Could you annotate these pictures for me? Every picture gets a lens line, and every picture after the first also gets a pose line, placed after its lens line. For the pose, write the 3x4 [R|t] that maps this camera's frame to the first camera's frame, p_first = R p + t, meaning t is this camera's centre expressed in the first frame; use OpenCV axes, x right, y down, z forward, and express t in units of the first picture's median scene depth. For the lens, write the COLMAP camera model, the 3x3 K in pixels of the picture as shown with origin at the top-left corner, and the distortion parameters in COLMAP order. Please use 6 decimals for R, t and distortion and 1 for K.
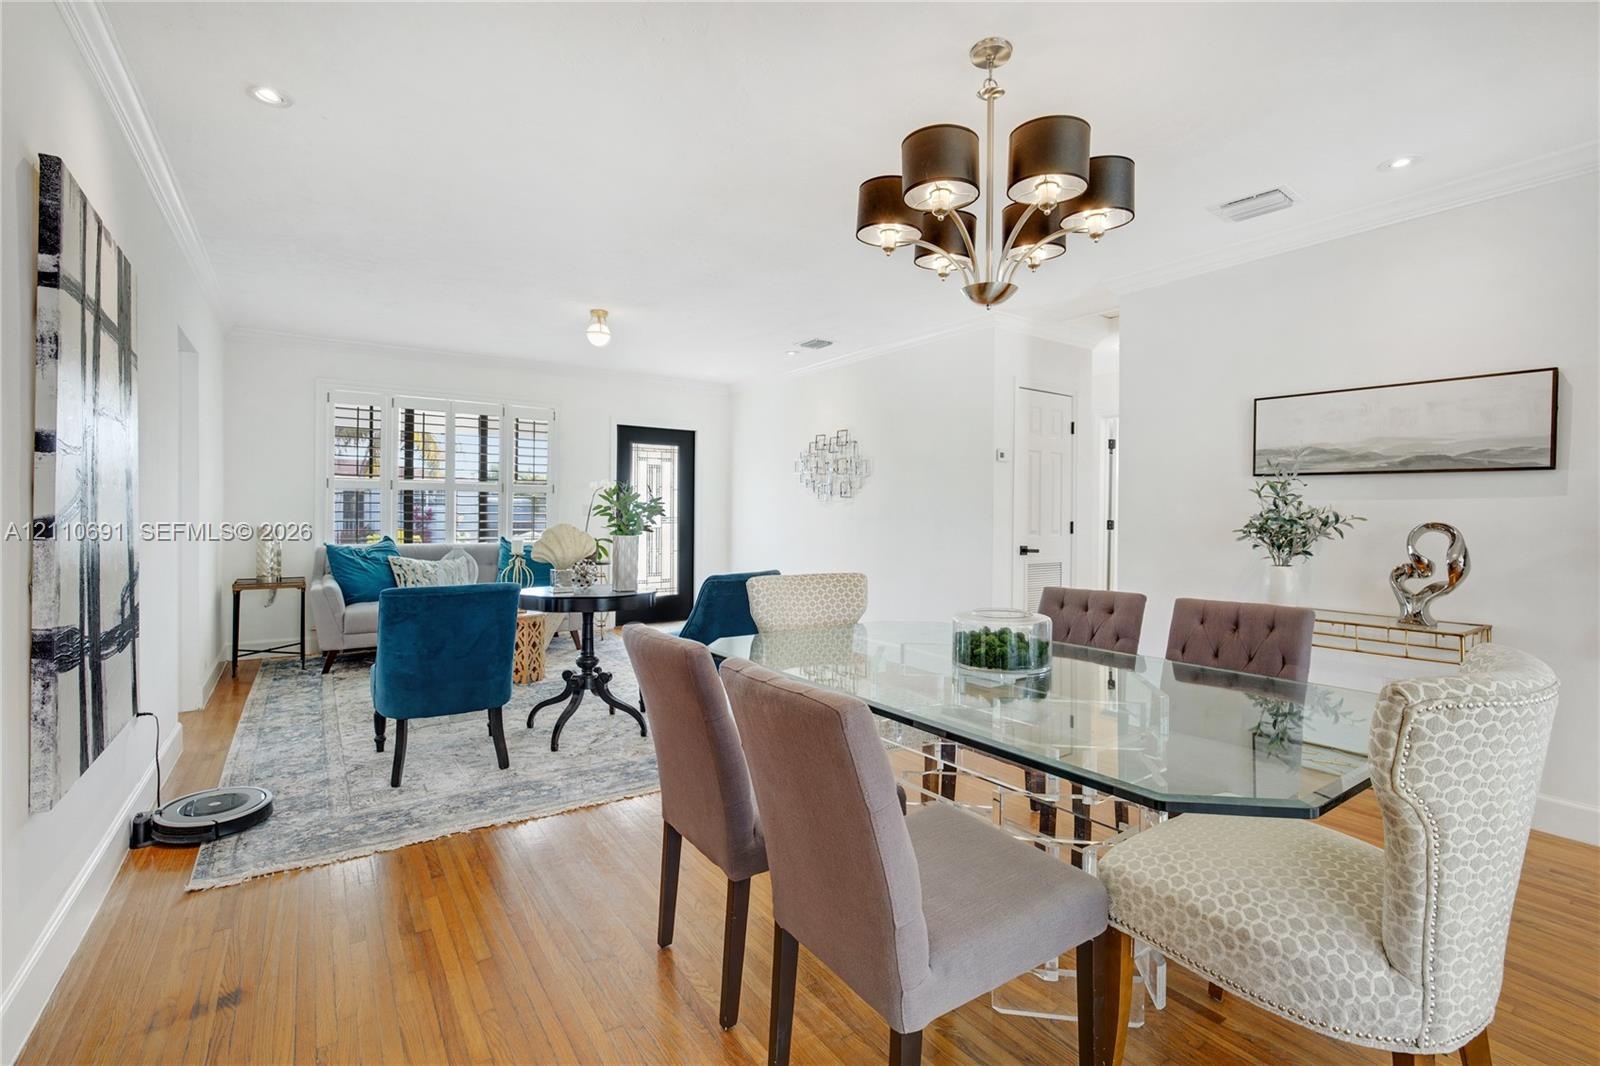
lens RADIAL K [[702.1, 0, 813.2], [0, 702.1, 518.4], [0, 0, 1]] dist [-0.035664, 0.012383]
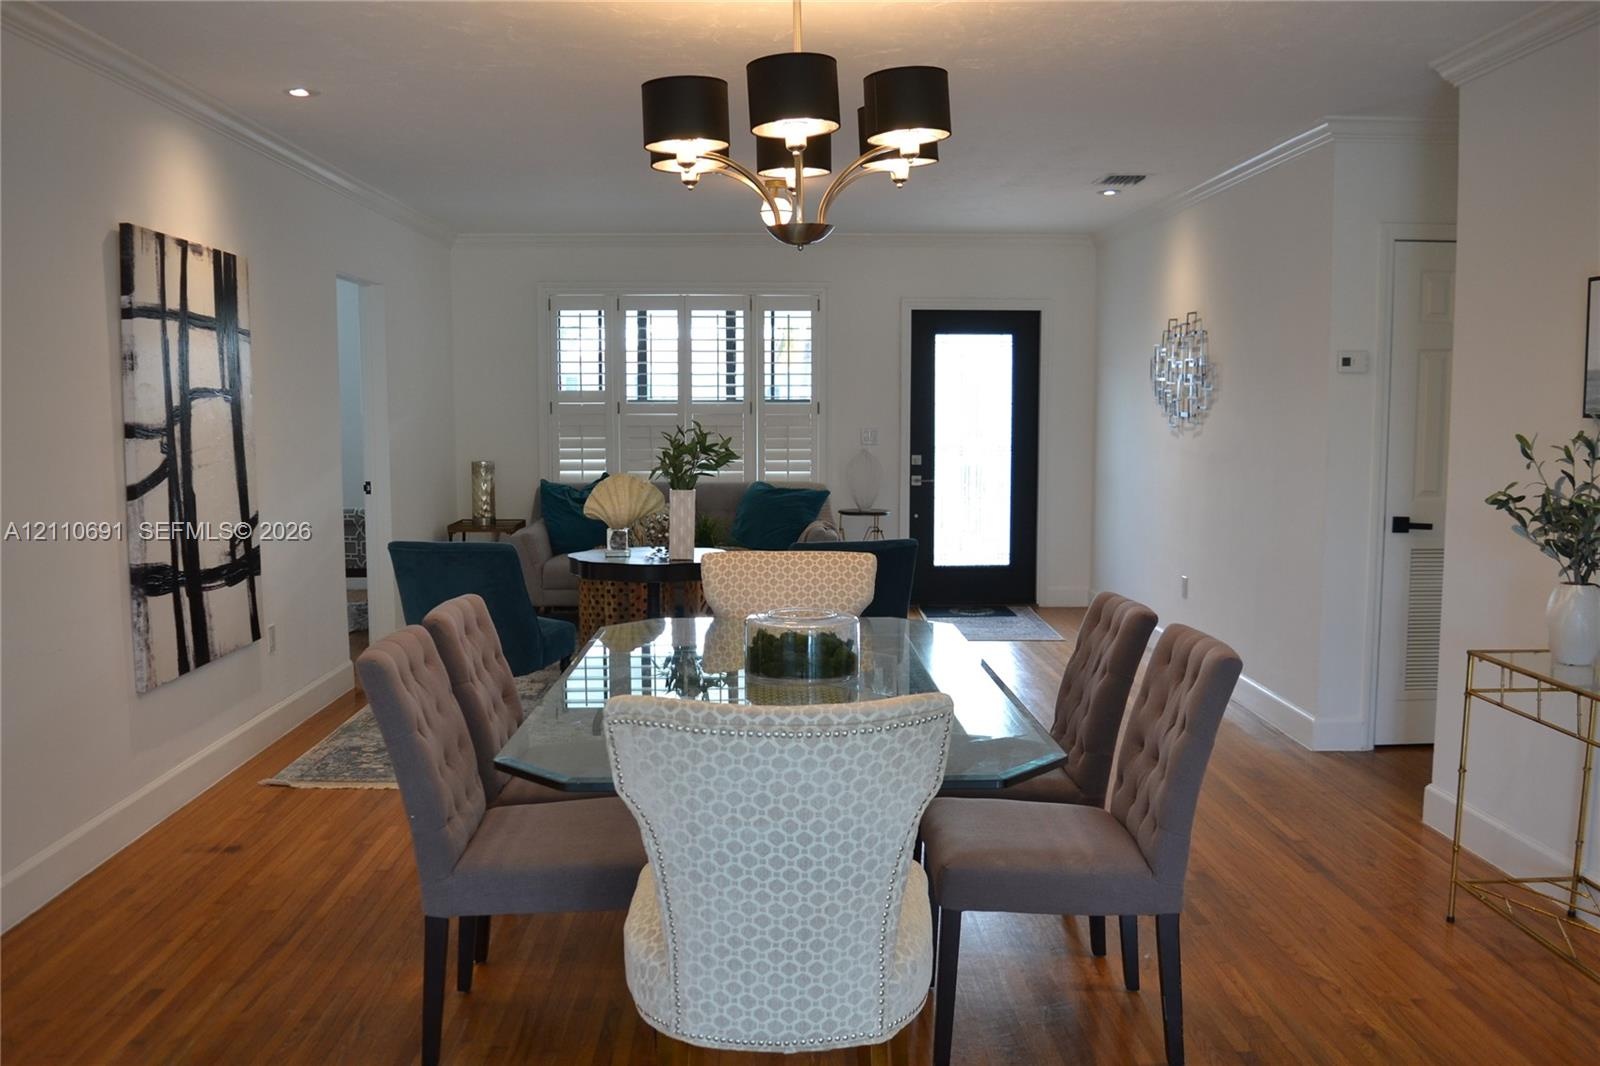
lens RADIAL K [[1281.5, 0, 794.0], [0, 1281.5, 535.5], [0, 0, 1]] dist [-0.093272, 0.023947]
pose [[0.820952, 0.044938, -0.569227, 1.055365], [0.005901, 0.996177, 0.087154, -0.081859], [0.570967, -0.074909, 0.817548, -0.239636]]
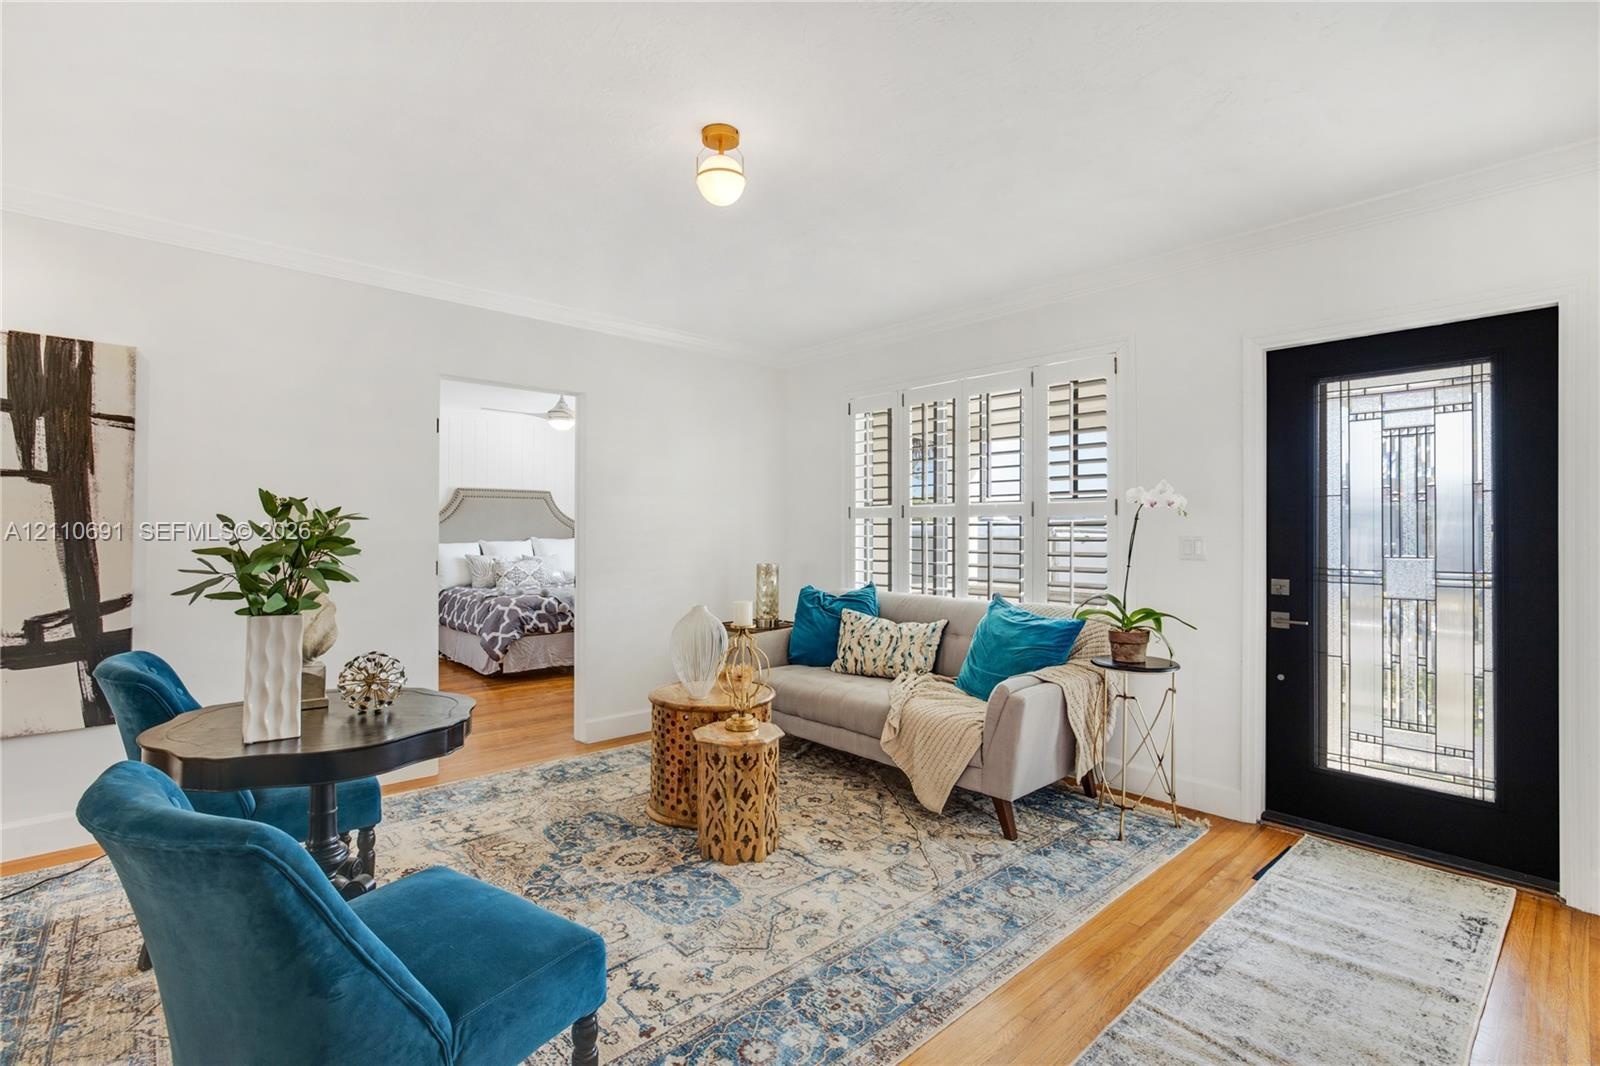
lens RADIAL K [[734.5, 0, 800.0], [0, 734.5, 533.0], [0, 0, 1]] dist [-0.002381, -0.000069]
pose [[0.111425, -0.015791, -0.993647, 0.410129], [-0.011780, 0.999783, -0.017209, -0.036155], [0.993703, 0.013622, 0.111215, 2.172058]]
